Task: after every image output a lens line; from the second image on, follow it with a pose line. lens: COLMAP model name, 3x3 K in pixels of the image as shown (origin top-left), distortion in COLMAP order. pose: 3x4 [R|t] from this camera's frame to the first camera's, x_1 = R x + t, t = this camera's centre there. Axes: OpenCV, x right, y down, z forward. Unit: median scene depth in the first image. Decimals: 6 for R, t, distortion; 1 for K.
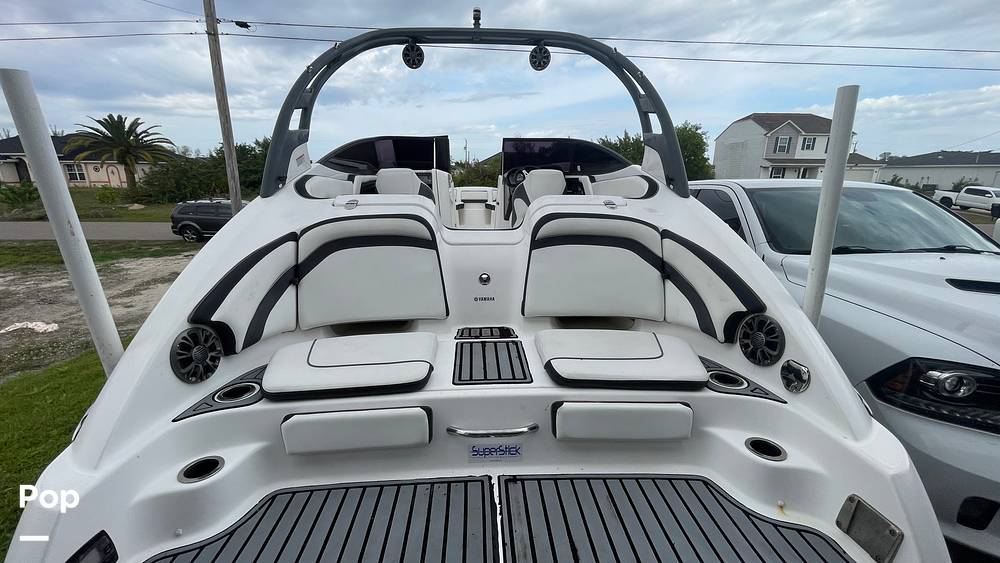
lens RADIAL K [[420.6, 0, 500.0], [0, 420.6, 281.5], [0, 0, 1]] dist [-0.001833, -0.000150]
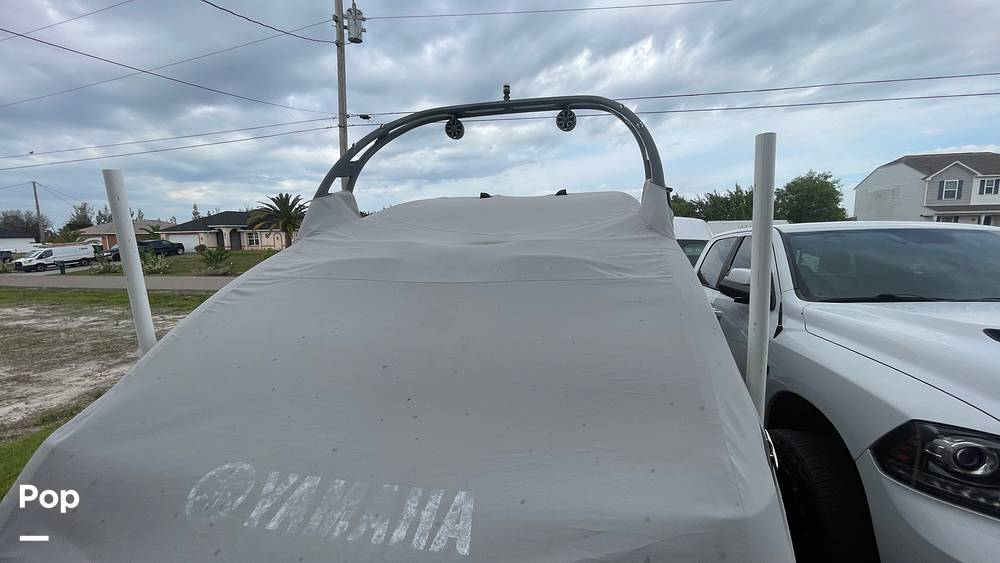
lens RADIAL K [[420.6, 0, 500.0], [0, 420.6, 281.5], [0, 0, 1]] dist [-0.001833, -0.000150]
pose [[0.964891, 0.005800, -0.262588, 0.046618], [-0.042274, 0.990151, -0.133468, 0.006282], [0.259227, 0.139883, 0.955633, -0.003597]]
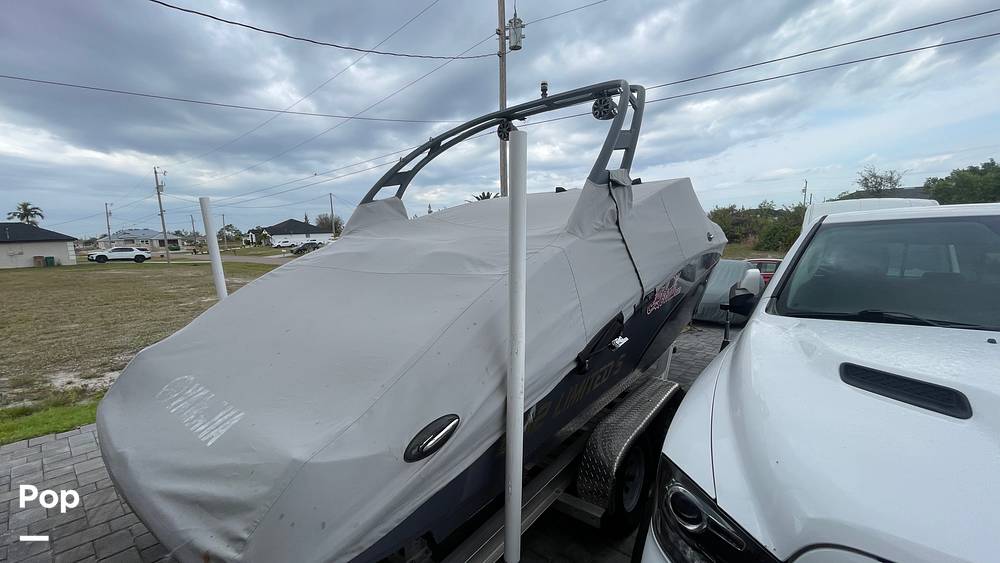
lens RADIAL K [[427.0, 0, 500.0], [0, 427.0, 281.5], [0, 0, 1]] dist [-0.000158, 0.000060]
pose [[0.721401, 0.051422, -0.690606, 0.141545], [-0.136880, 0.988153, -0.069407, -0.001690], [0.678855, 0.144600, 0.719893, 0.030349]]
